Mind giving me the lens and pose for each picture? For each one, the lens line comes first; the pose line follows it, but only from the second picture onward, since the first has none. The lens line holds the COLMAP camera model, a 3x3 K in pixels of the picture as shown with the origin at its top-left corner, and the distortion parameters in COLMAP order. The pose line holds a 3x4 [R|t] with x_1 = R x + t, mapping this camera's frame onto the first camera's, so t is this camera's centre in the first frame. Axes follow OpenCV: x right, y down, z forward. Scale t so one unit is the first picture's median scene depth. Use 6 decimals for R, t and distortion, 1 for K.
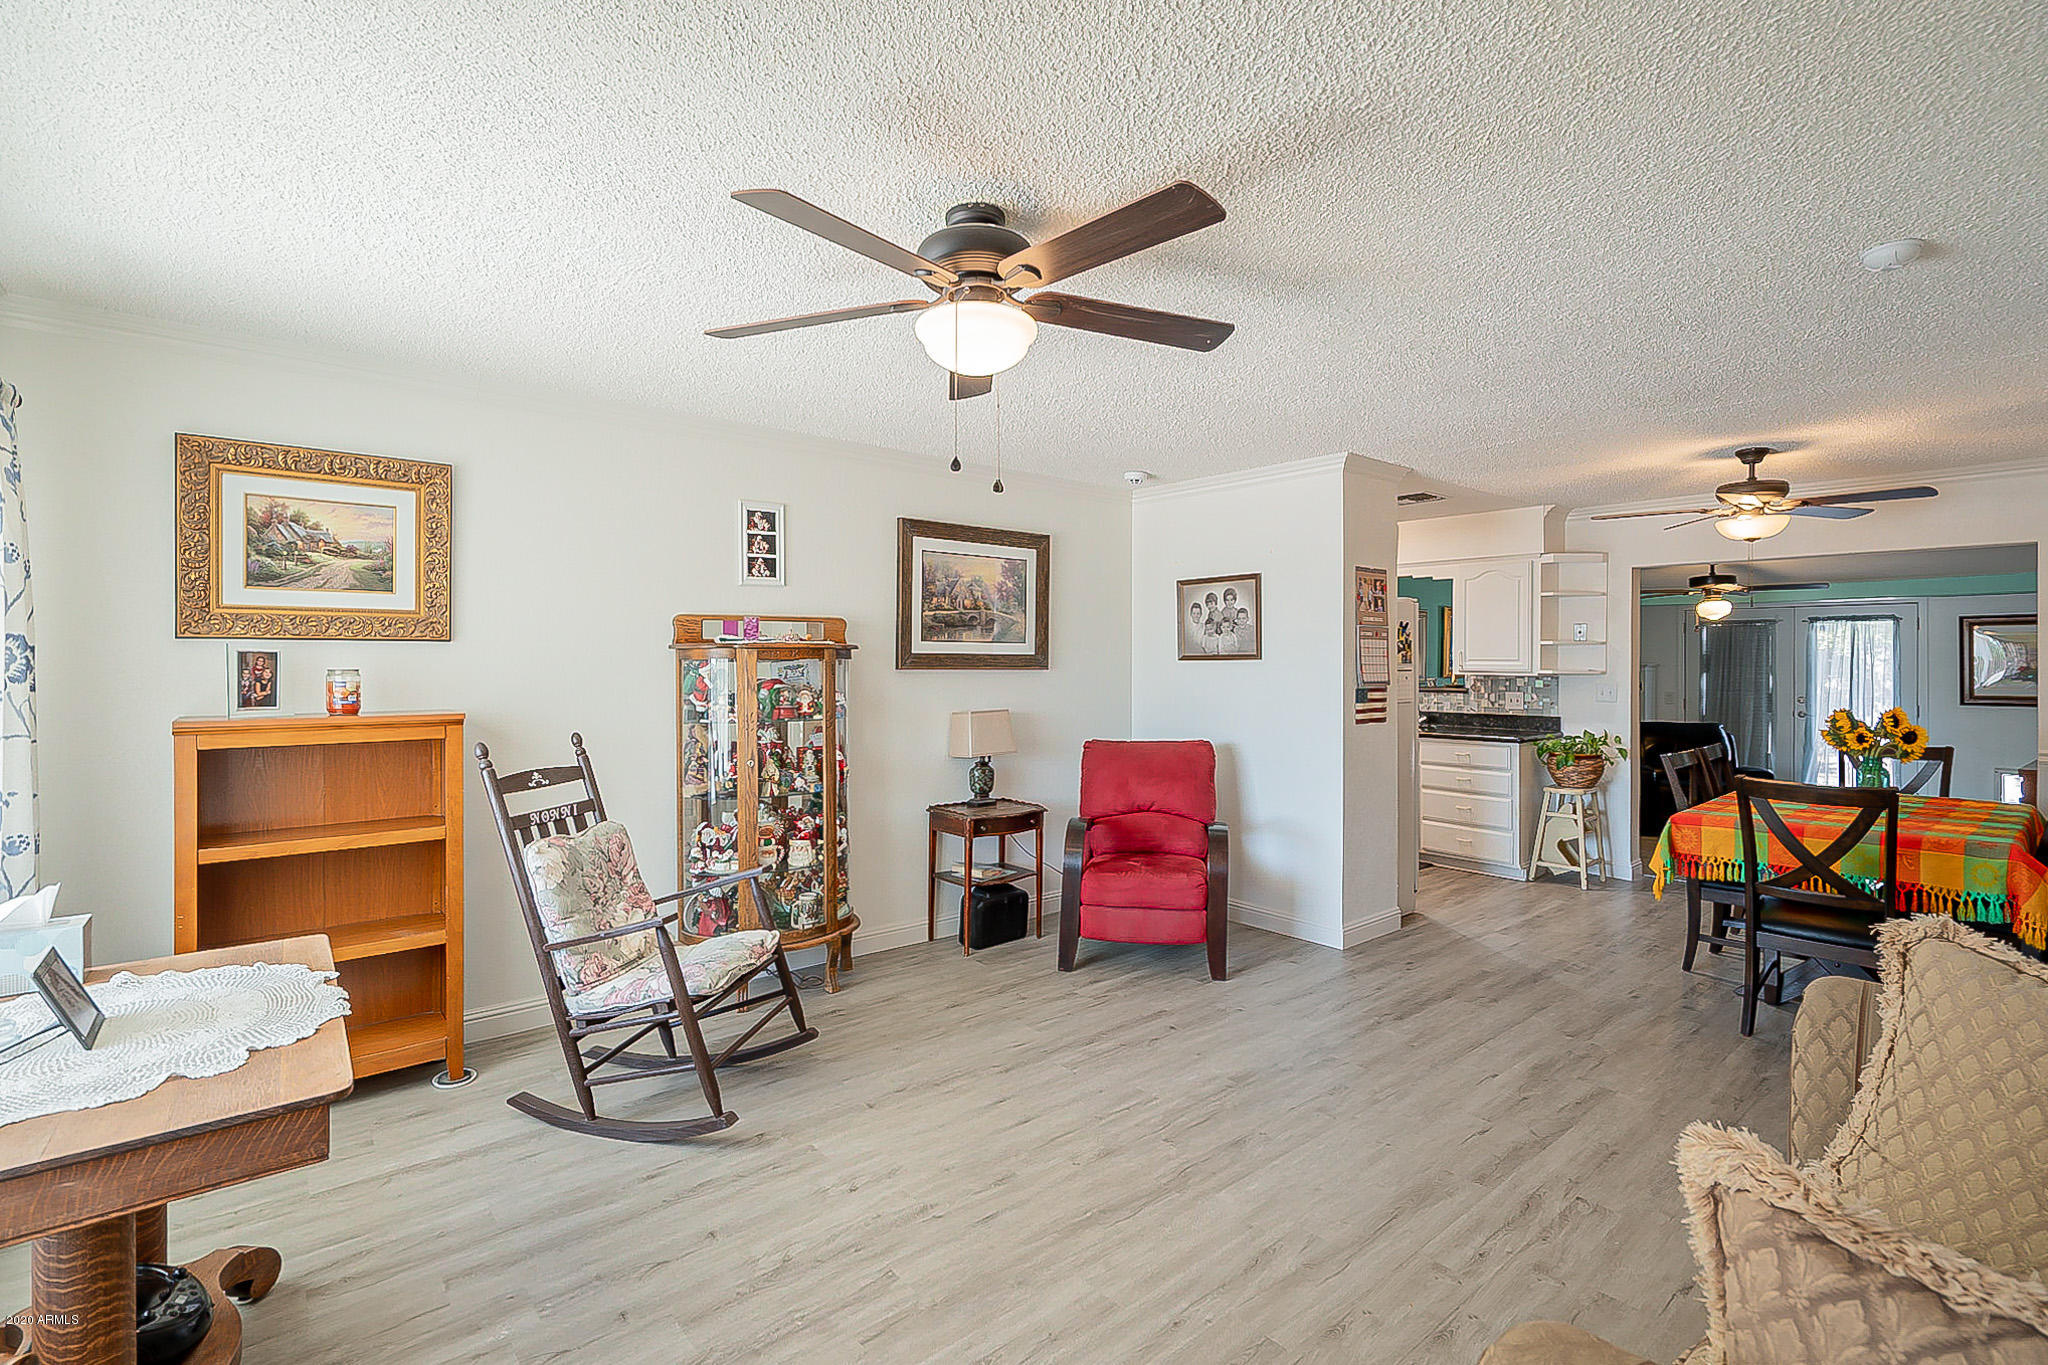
lens RADIAL K [[938.8, 0, 1029.3], [0, 938.8, 668.0], [0, 0, 1]] dist [-0.002959, 0.001834]
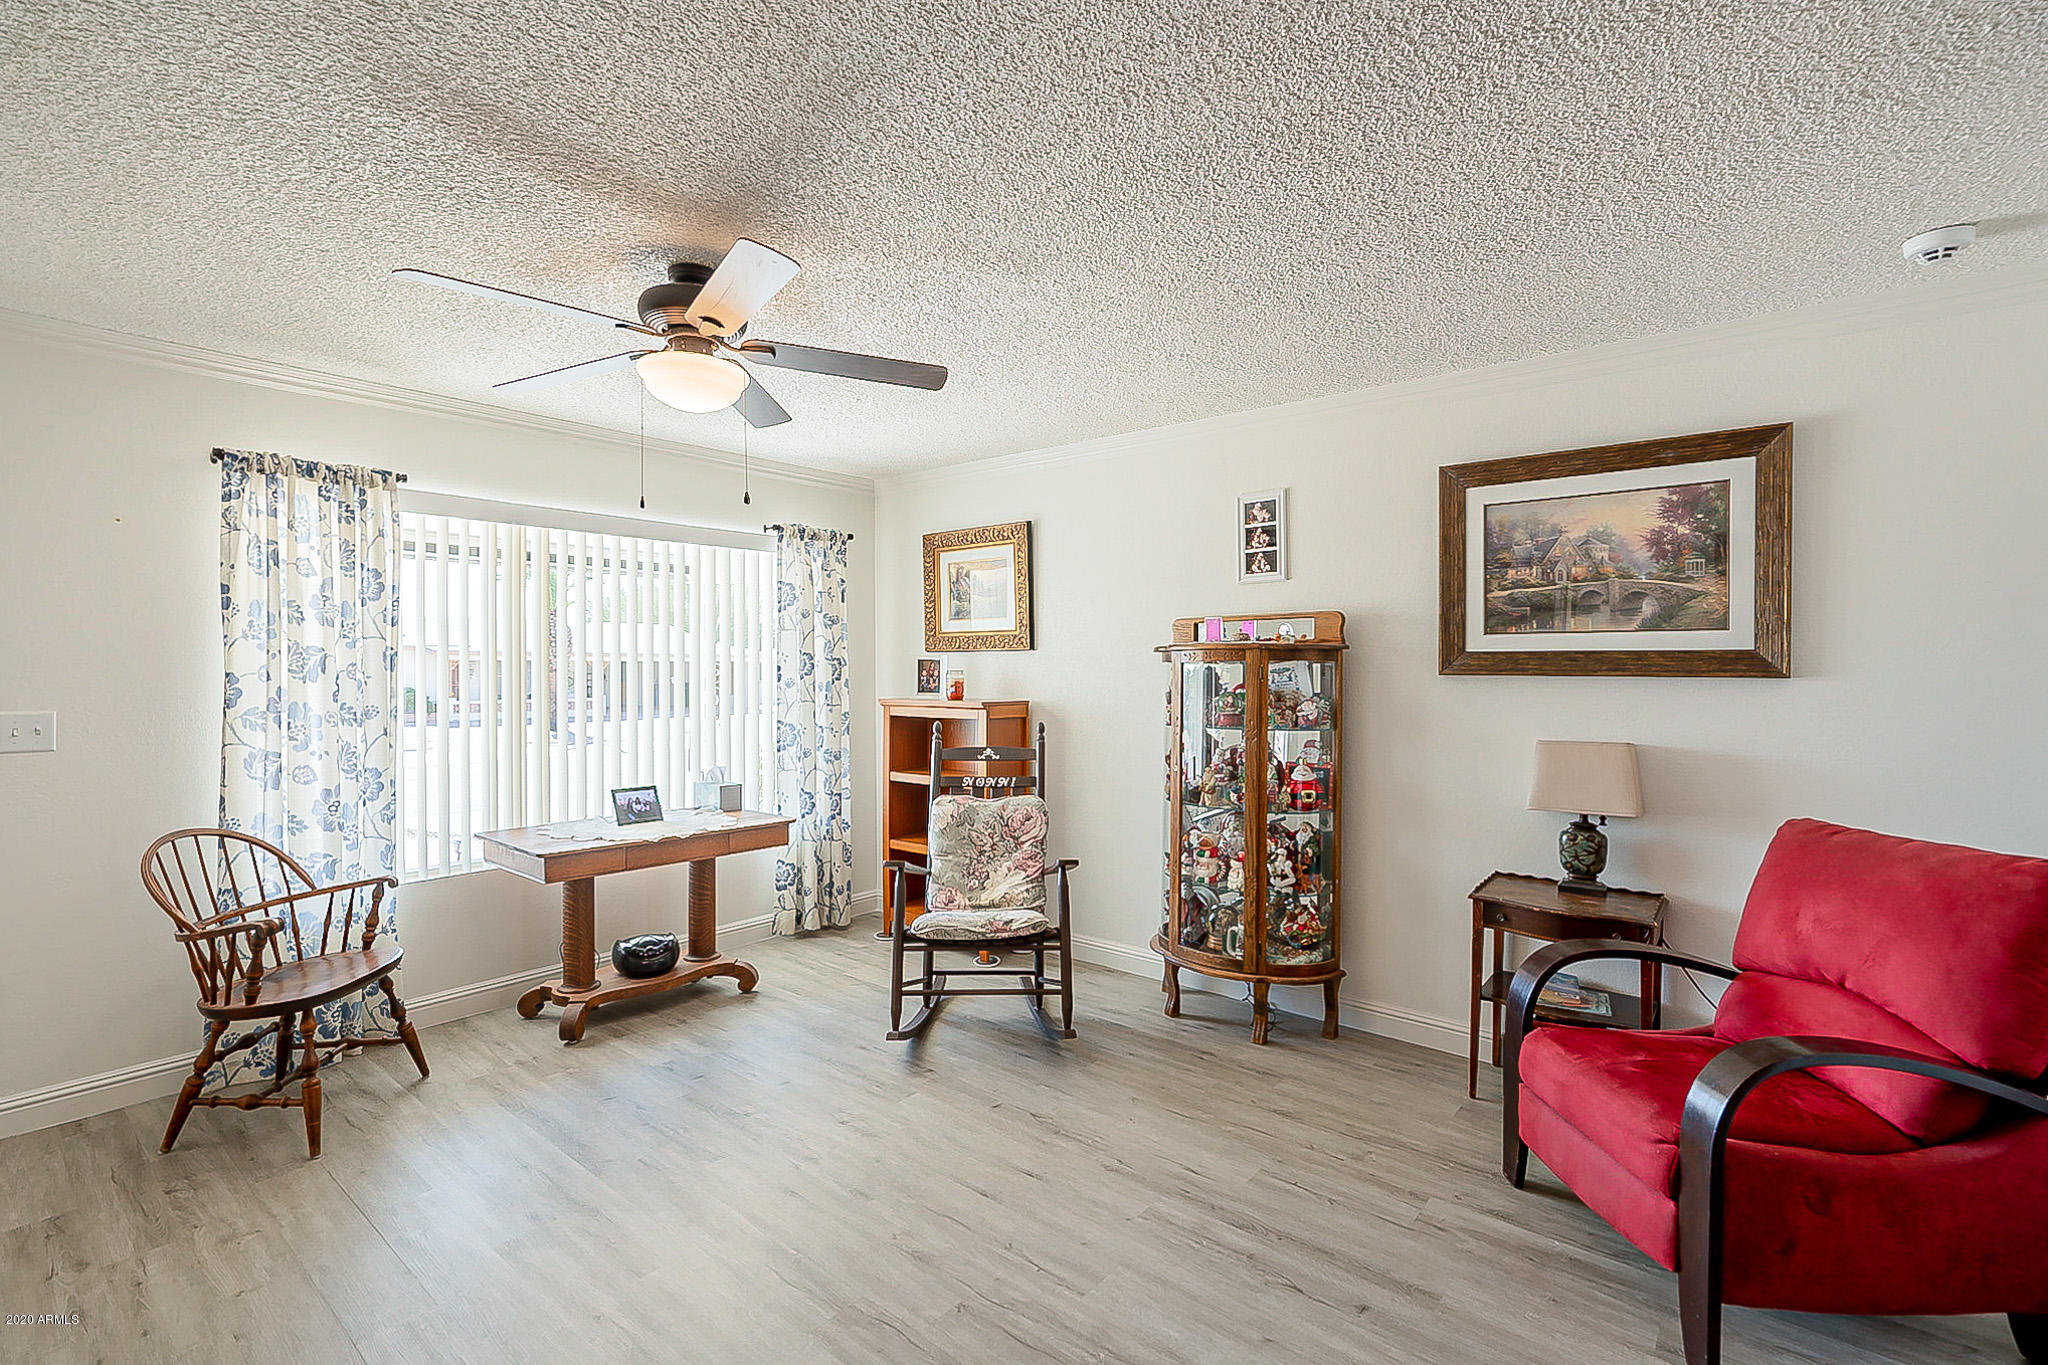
lens RADIAL K [[938.8, 0, 1029.2], [0, 938.8, 681.7], [0, 0, 1]] dist [-0.002959, 0.001834]
pose [[0.172092, 0.012835, -0.984997, 0.505184], [-0.006894, 0.999906, 0.011824, 0.000717], [0.985057, 0.004755, 0.172164, 0.530391]]
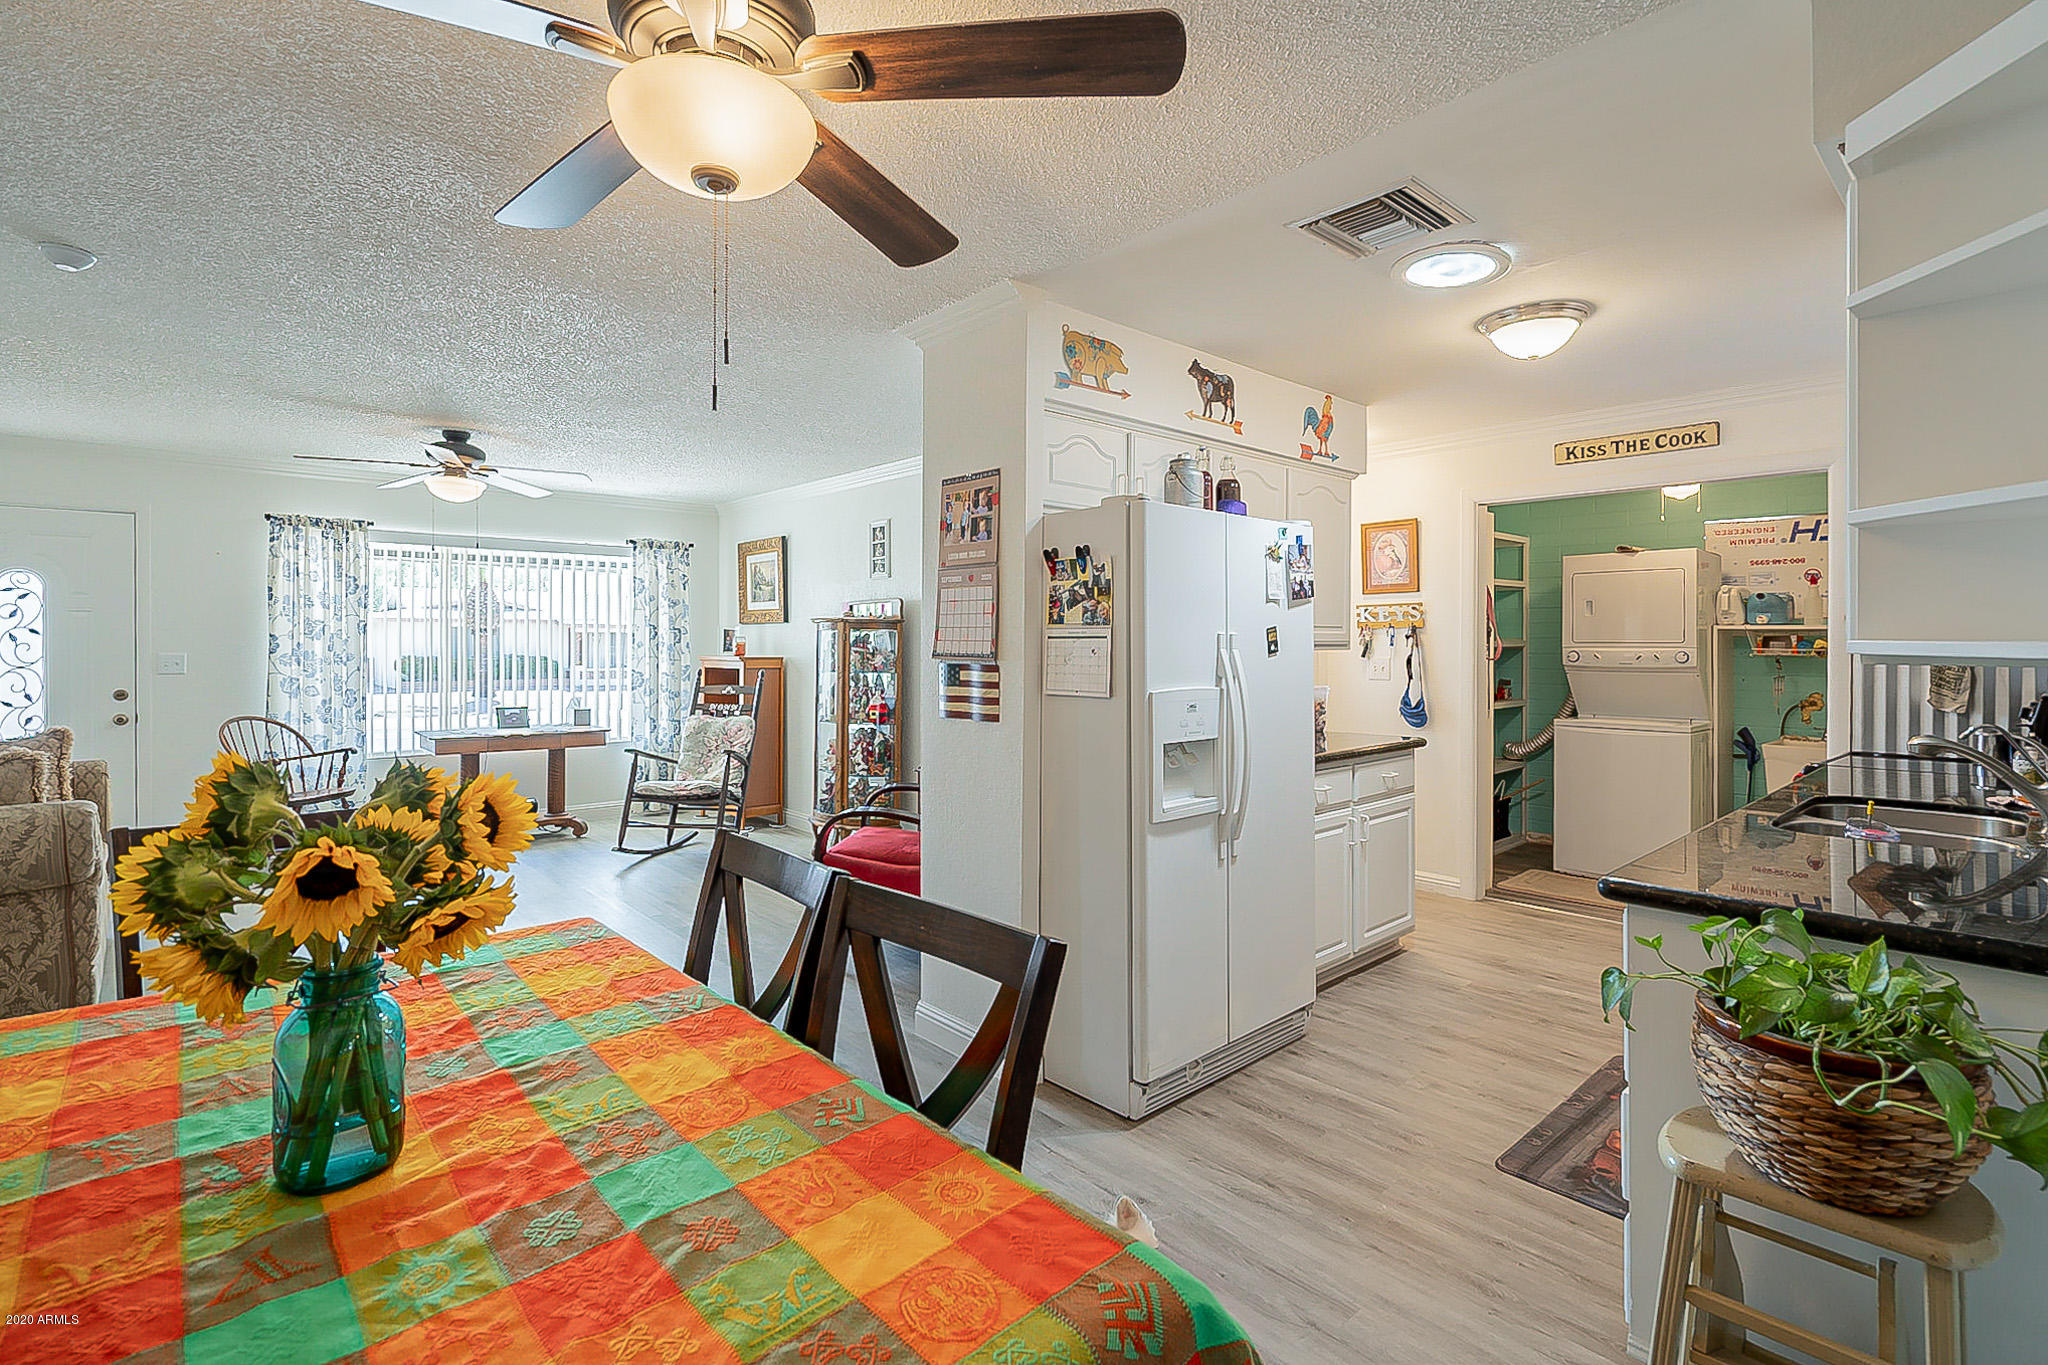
lens RADIAL K [[938.8, 0, 1018.3], [0, 938.8, 644.9], [0, 0, 1]] dist [-0.002959, 0.001834]
pose [[0.030323, 0.001954, -0.999538, 0.990505], [-0.010681, 0.999942, 0.001630, 0.007212], [0.999483, 0.010626, 0.030342, 1.006161]]
